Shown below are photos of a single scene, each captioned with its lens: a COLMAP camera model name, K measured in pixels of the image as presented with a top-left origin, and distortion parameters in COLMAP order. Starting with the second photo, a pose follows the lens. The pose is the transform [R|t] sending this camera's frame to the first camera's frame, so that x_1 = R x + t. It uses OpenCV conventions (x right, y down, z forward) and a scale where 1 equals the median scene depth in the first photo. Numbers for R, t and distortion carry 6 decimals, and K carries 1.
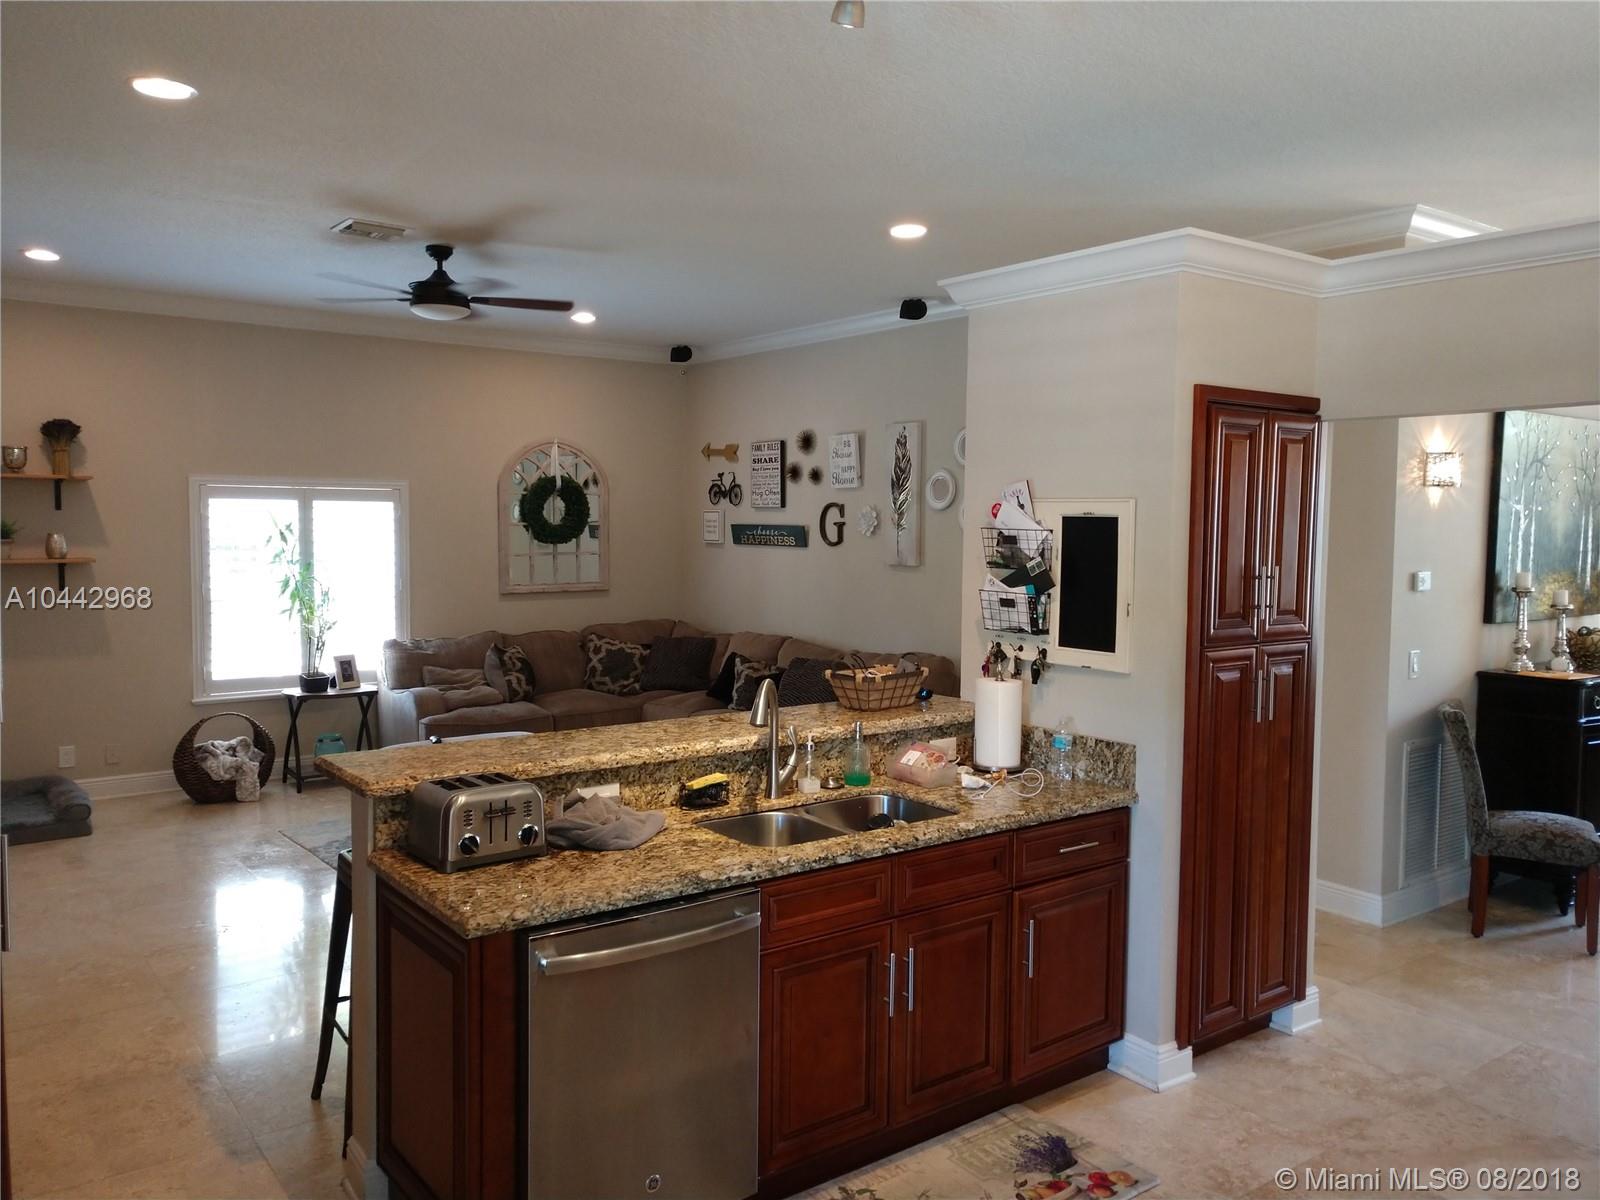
lens RADIAL K [[1214.1, 0, 796.4], [0, 1214.1, 602.5], [0, 0, 1]] dist [0.030132, -0.002219]
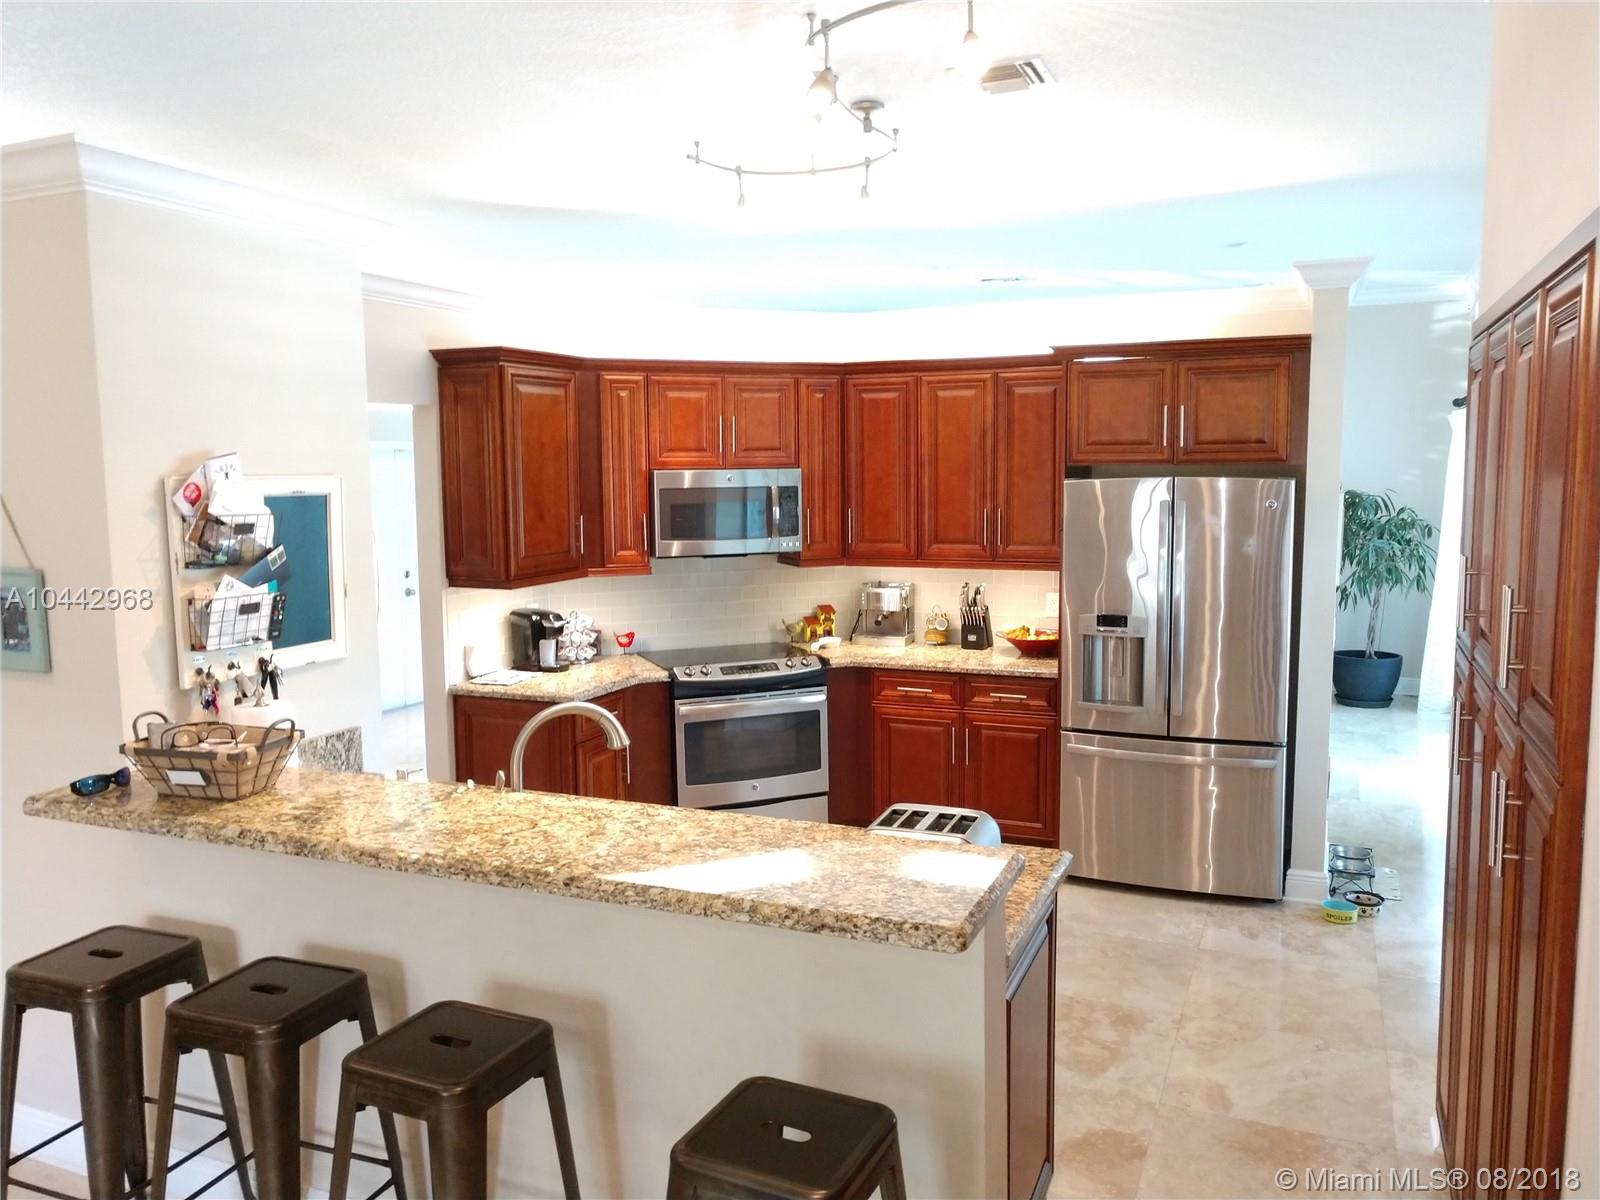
lens RADIAL K [[1214.1, 0, 802.8], [0, 1214.1, 597.2], [0, 0, 1]] dist [0.030132, -0.002219]
pose [[-0.486065, -0.097936, 0.868418, -0.514413], [0.073323, 0.985627, 0.152194, -0.075553], [-0.870841, 0.137651, -0.471898, 0.789730]]
